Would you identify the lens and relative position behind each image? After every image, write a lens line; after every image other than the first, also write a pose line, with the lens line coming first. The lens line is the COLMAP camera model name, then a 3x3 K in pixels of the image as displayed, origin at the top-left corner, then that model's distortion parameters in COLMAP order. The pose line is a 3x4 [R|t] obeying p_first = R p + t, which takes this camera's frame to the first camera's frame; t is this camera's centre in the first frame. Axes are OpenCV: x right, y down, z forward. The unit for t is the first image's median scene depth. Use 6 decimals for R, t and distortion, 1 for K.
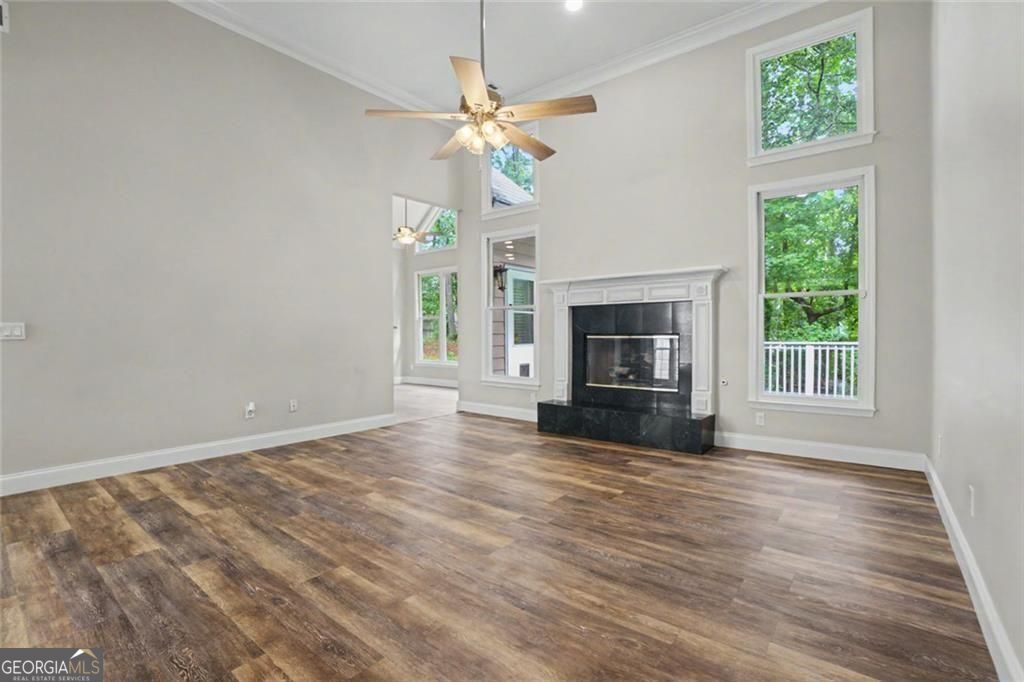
lens RADIAL K [[463.9, 0, 501.5], [0, 463.9, 341.3], [0, 0, 1]] dist [-0.020339, 0.003046]
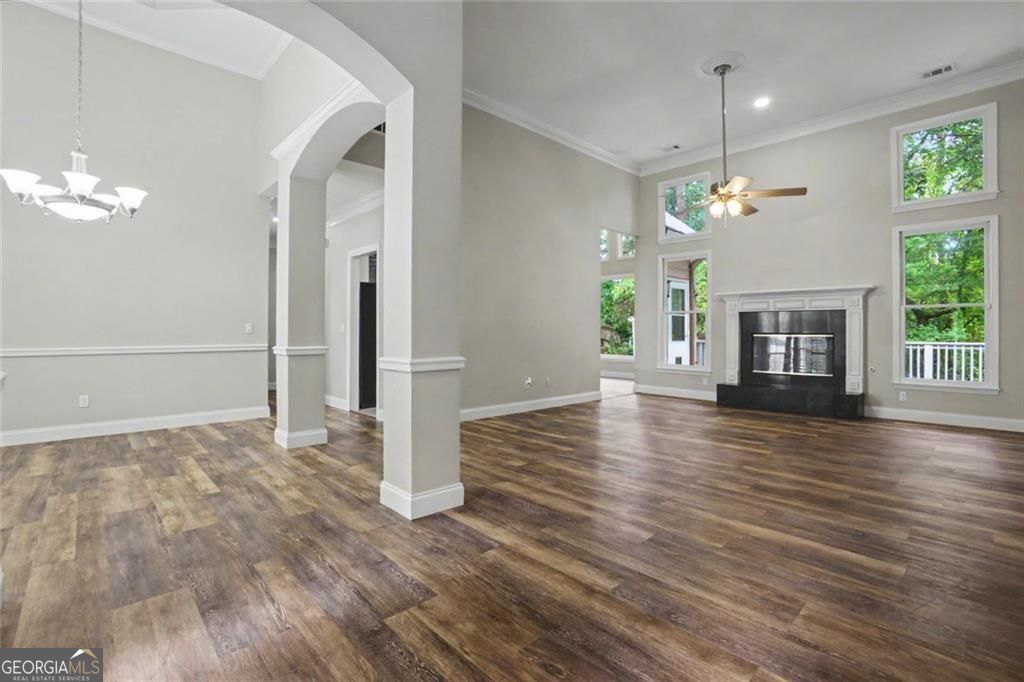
lens RADIAL K [[463.9, 0, 519.9], [0, 463.9, 333.0], [0, 0, 1]] dist [-0.020339, 0.003046]
pose [[0.993238, 0.009945, -0.115671, -0.331847], [-0.011482, 0.999854, -0.012624, 0.007397], [0.115528, 0.013867, 0.993207, -0.391921]]
